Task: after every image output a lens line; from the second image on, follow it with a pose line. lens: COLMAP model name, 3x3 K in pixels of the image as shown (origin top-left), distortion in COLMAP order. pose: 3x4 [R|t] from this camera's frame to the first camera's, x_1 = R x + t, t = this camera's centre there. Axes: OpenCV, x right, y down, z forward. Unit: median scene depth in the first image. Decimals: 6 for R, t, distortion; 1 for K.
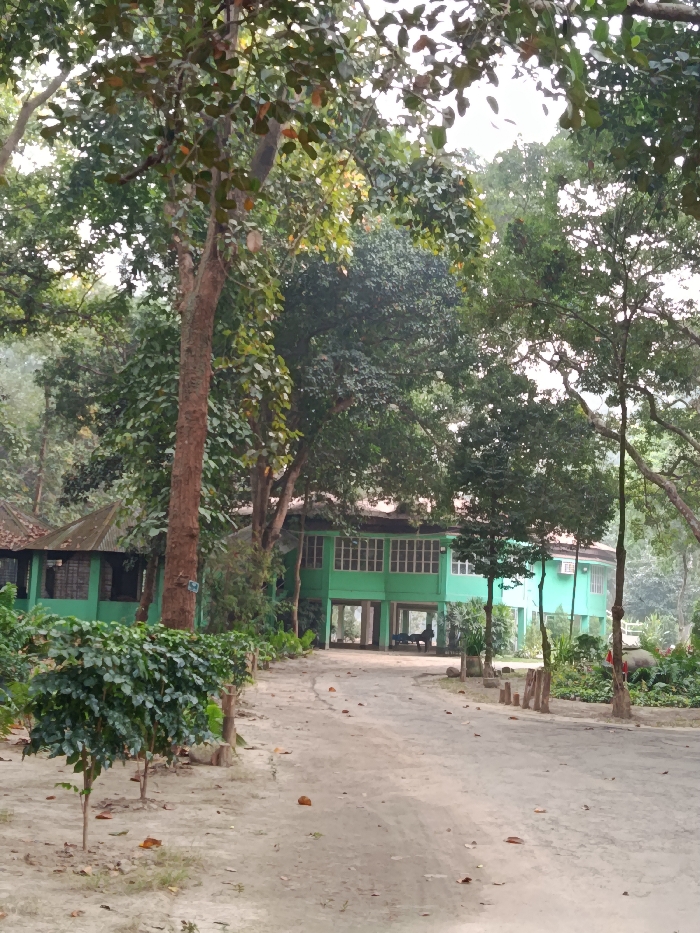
lens RADIAL K [[1292.9, 0, 350.0], [0, 1292.9, 466.5], [0, 0, 1]] dist [0.183694, -0.517594]
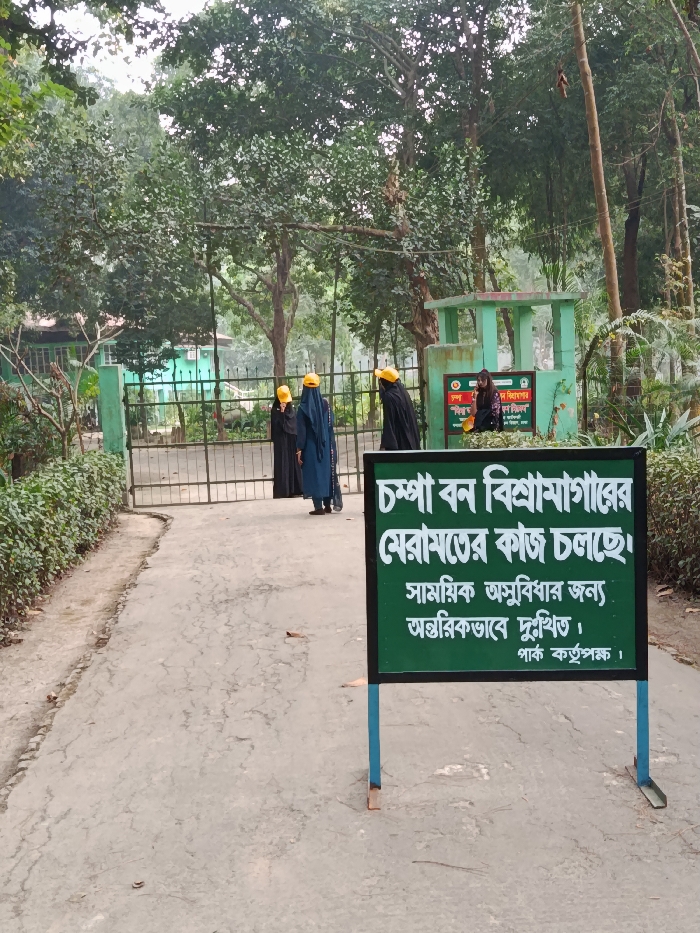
lens RADIAL K [[1292.9, 0, 350.0], [0, 1292.9, 466.5], [0, 0, 1]] dist [0.183694, -0.517594]
pose [[0.956136, -0.117839, 0.268174, -0.071154], [0.069999, 0.980906, 0.181448, -0.061092], [-0.284435, -0.154717, 0.946129, -0.478911]]
